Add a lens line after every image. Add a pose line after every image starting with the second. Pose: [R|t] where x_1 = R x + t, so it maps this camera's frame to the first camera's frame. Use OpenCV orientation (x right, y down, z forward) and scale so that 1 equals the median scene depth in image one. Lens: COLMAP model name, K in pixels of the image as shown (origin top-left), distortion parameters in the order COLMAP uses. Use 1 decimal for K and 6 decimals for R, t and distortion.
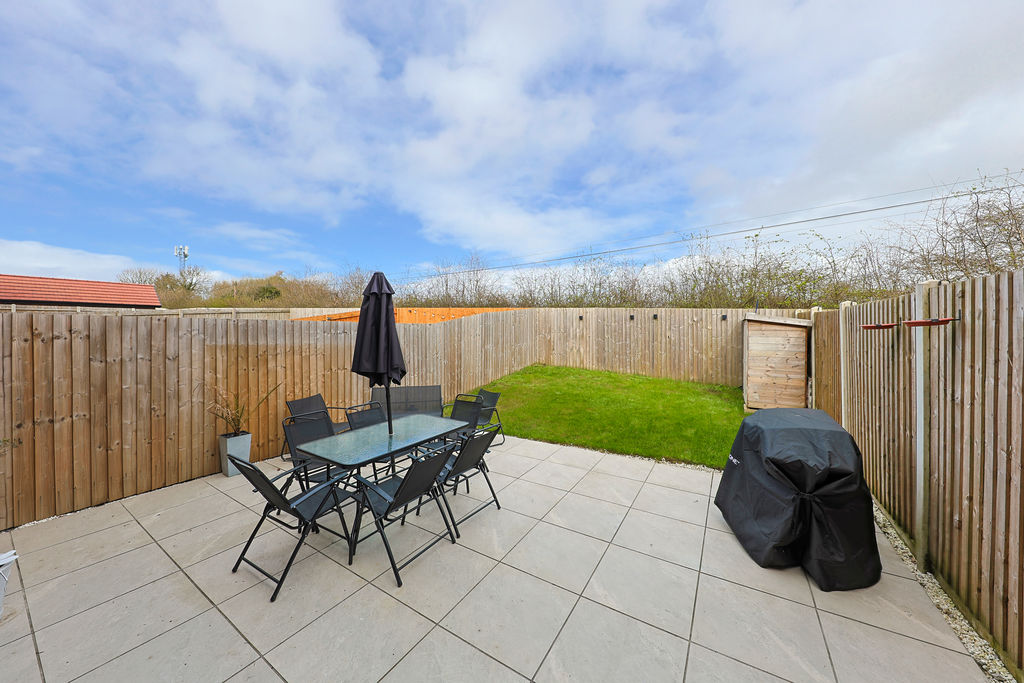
lens RADIAL K [[341.5, 0, 514.7], [0, 341.5, 333.6], [0, 0, 1]] dist [-0.002732, -0.000931]
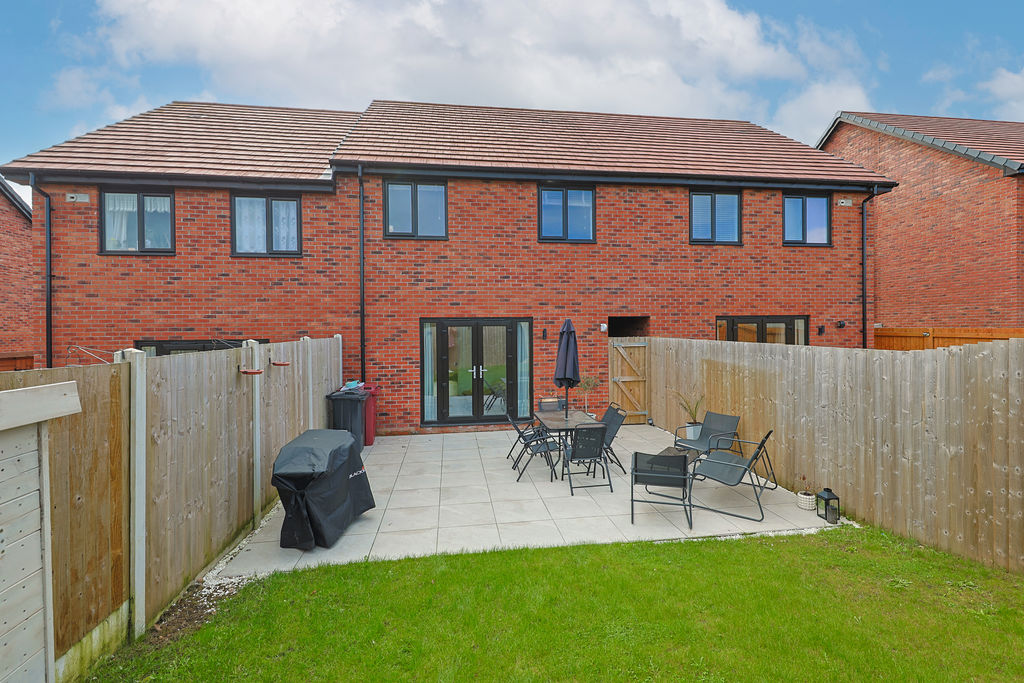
lens RADIAL K [[458.3, 0, 513.5], [0, 458.3, 334.0], [0, 0, 1]] dist [0.005868, -0.003161]
pose [[-0.765875, 0.021273, -0.642637, 0.489487], [0.012597, 0.999757, 0.018082, -0.062300], [0.642866, 0.005754, -0.765957, 1.003281]]
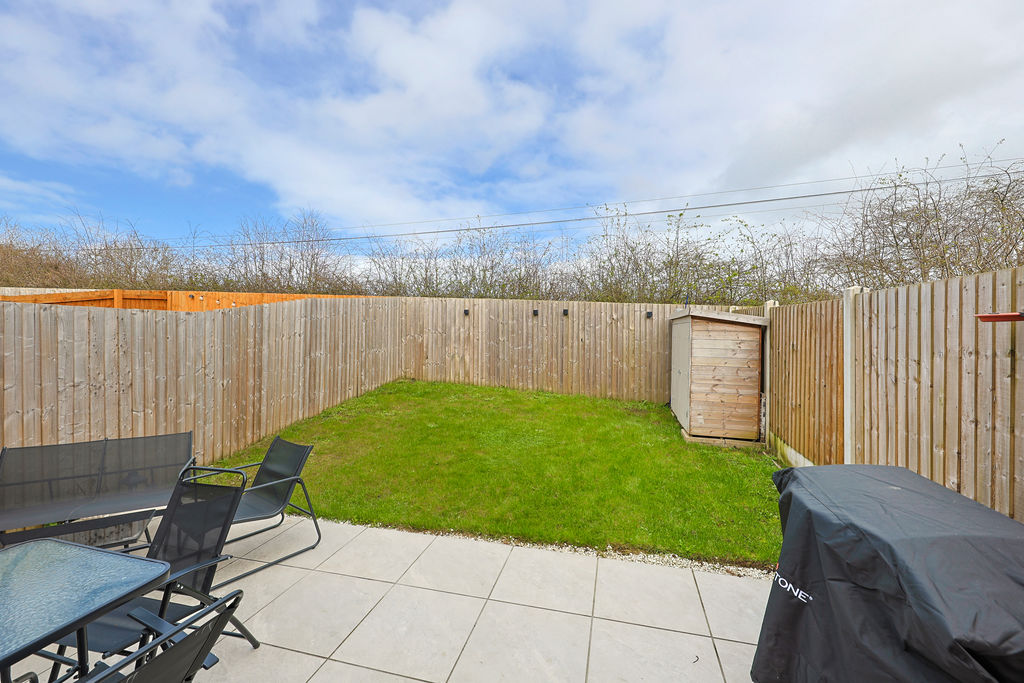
lens RADIAL K [[408.9, 0, 510.5], [0, 408.9, 333.1], [0, 0, 1]] dist [0.013232, -0.000139]
pose [[0.953522, 0.010715, 0.301133, 0.033479], [-0.007720, 0.999908, -0.011134, 0.006992], [-0.301224, 0.008291, 0.953517, 0.207659]]
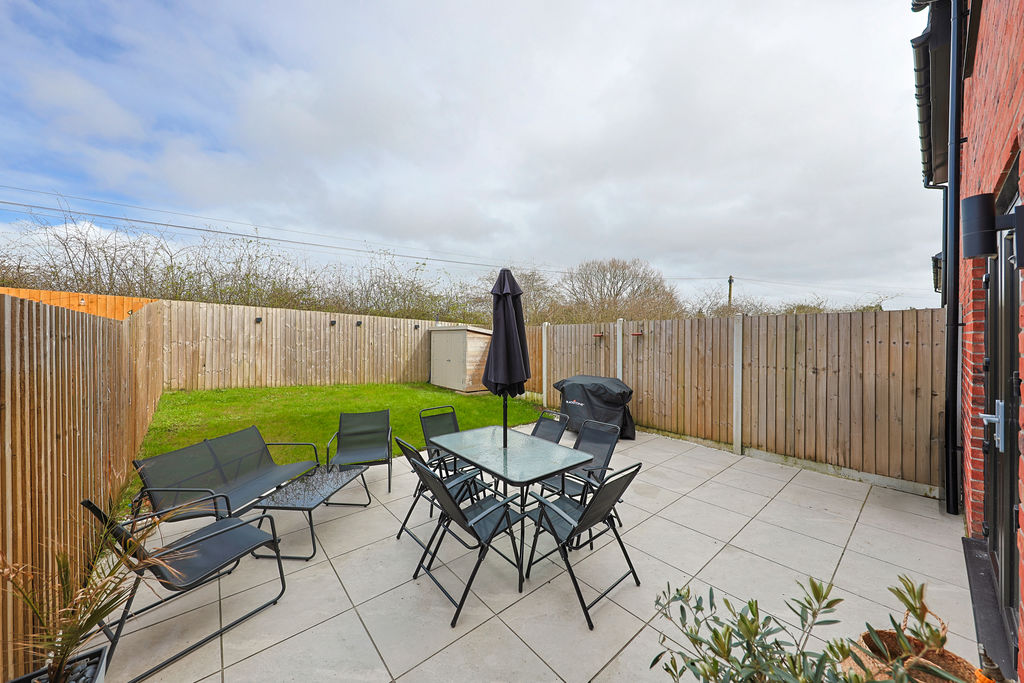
lens RADIAL K [[359.1, 0, 518.0], [0, 359.1, 337.5], [0, 0, 1]] dist [0.001169, 0.000008]
pose [[0.298037, 0.002844, 0.954550, -0.509505], [0.006960, 0.999963, -0.005152, 0.000333], [-0.954529, 0.008179, 0.298006, 0.268920]]
